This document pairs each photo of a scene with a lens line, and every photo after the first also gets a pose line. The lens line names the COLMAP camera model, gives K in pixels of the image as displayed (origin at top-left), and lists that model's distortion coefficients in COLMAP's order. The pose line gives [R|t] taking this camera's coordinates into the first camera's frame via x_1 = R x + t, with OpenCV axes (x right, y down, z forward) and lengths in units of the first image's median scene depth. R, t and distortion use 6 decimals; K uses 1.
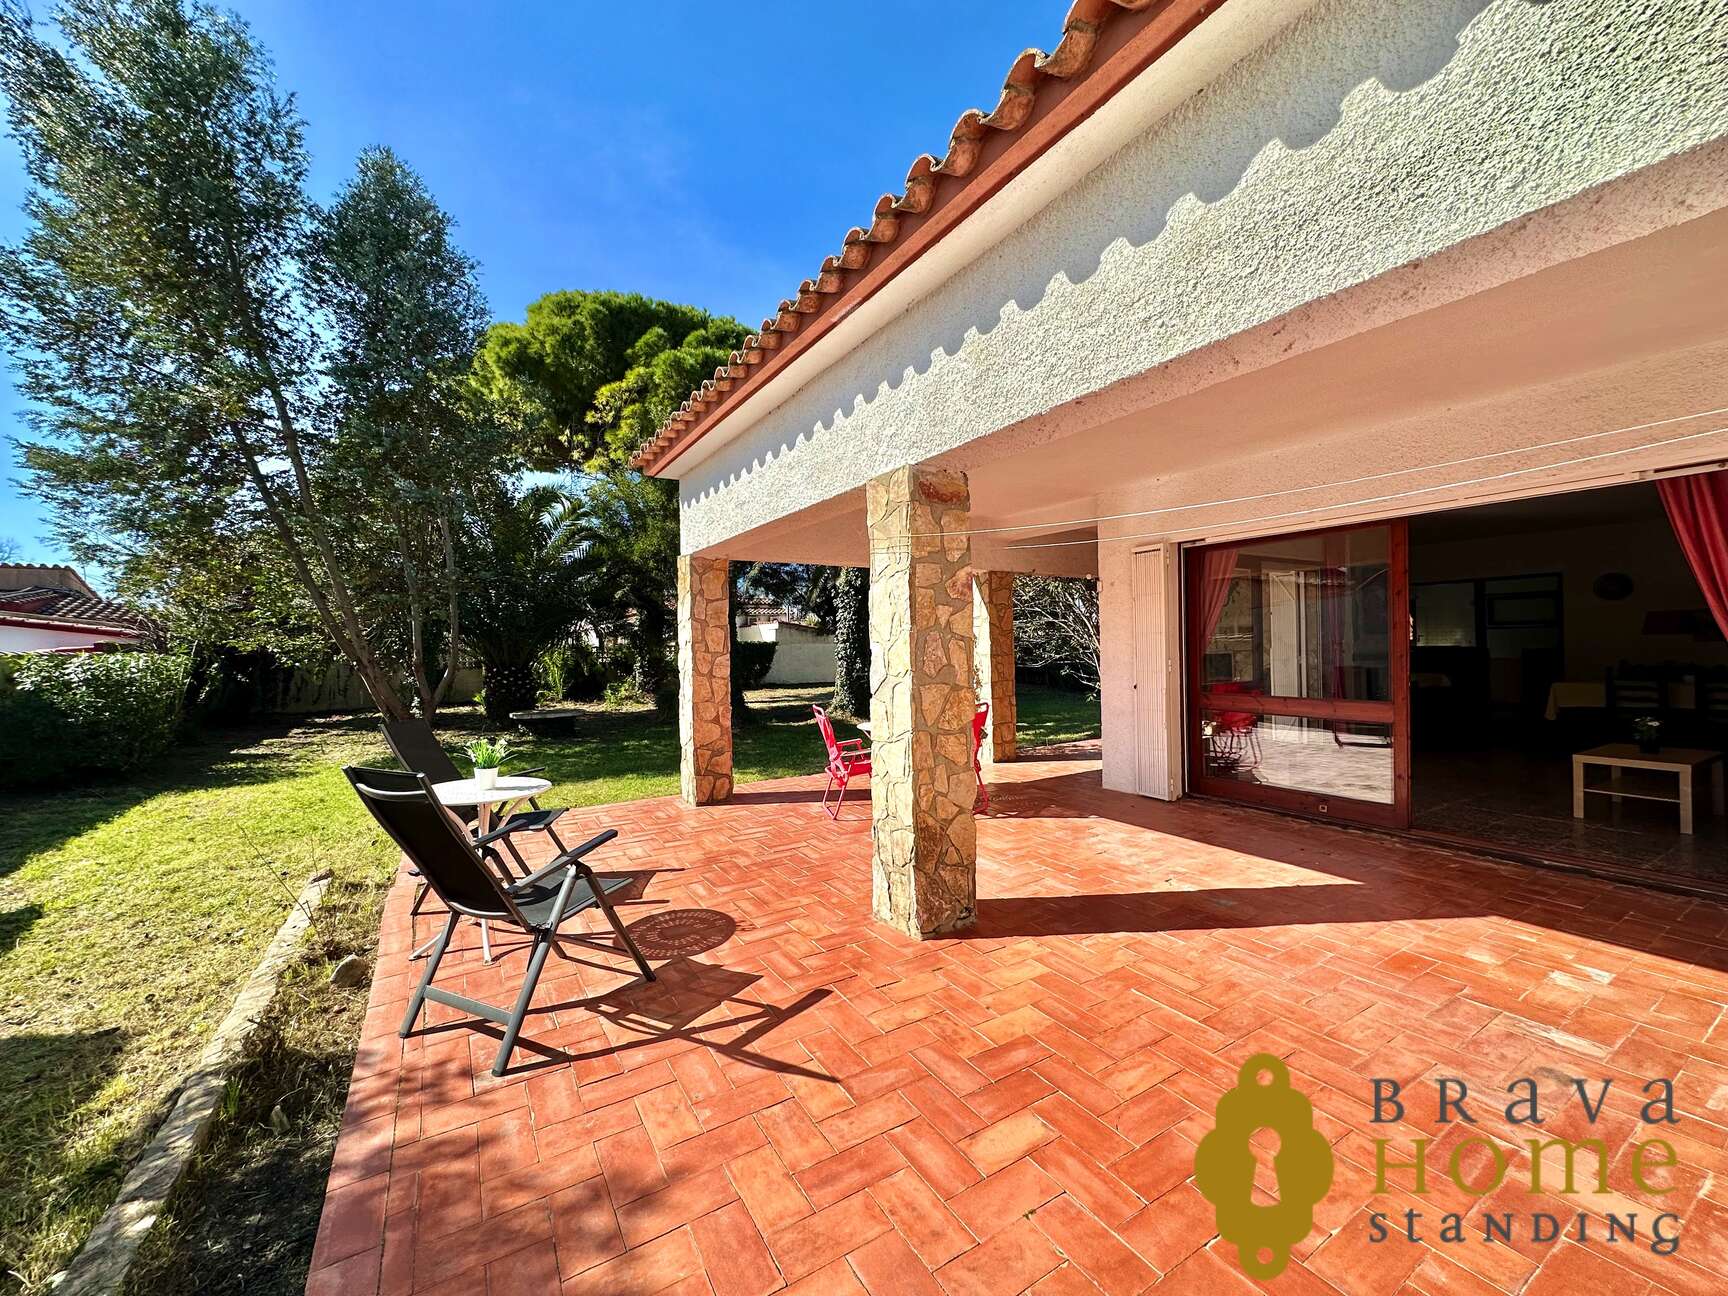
lens RADIAL K [[696.1, 0, 864.0], [0, 696.1, 648.0], [0, 0, 1]] dist [-0.000390, -0.000065]
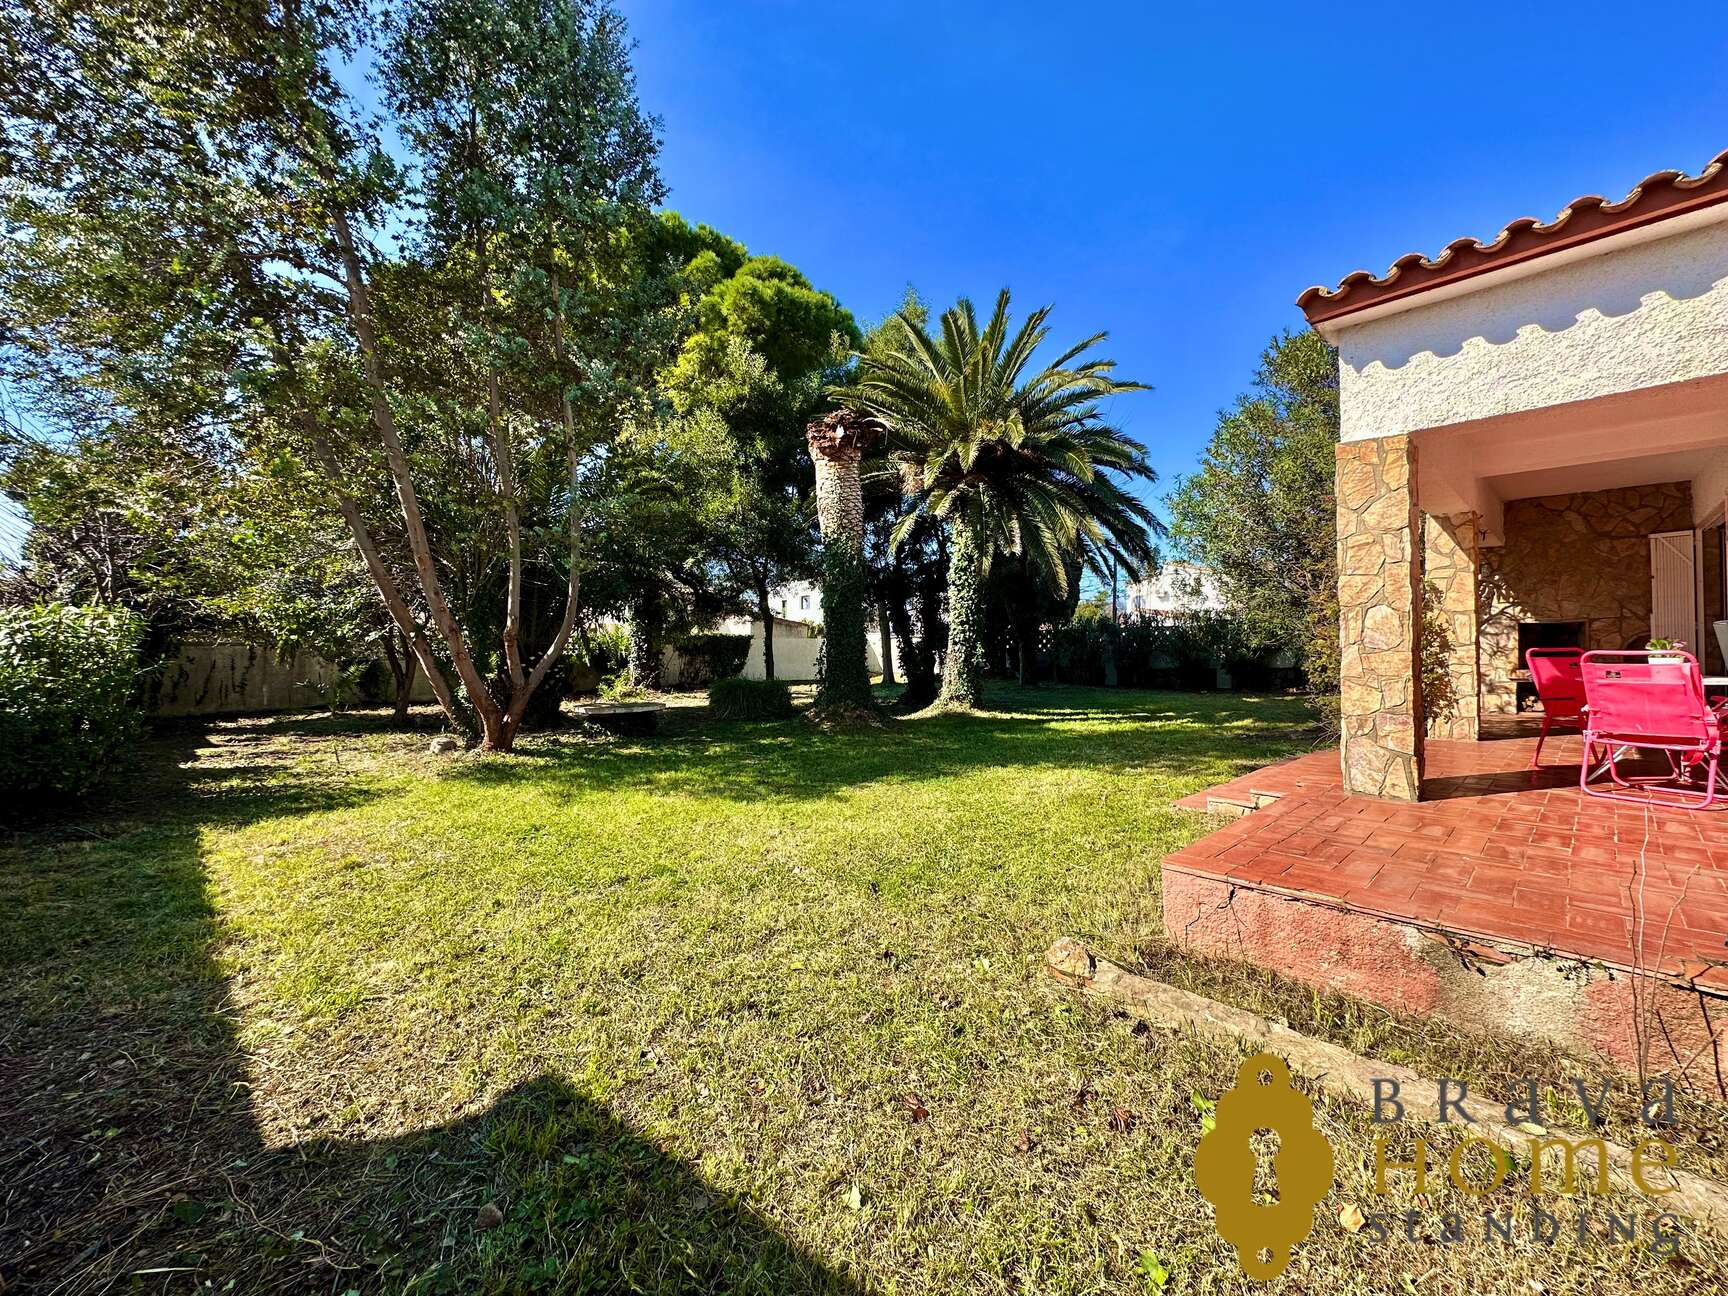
lens RADIAL K [[696.1, 0, 864.0], [0, 696.1, 648.0], [0, 0, 1]] dist [-0.000390, -0.000065]
pose [[0.978827, 0.006453, 0.204585, -0.397380], [-0.004954, 0.999957, -0.007834, 0.035001], [-0.204627, 0.006655, 0.978817, 0.187539]]
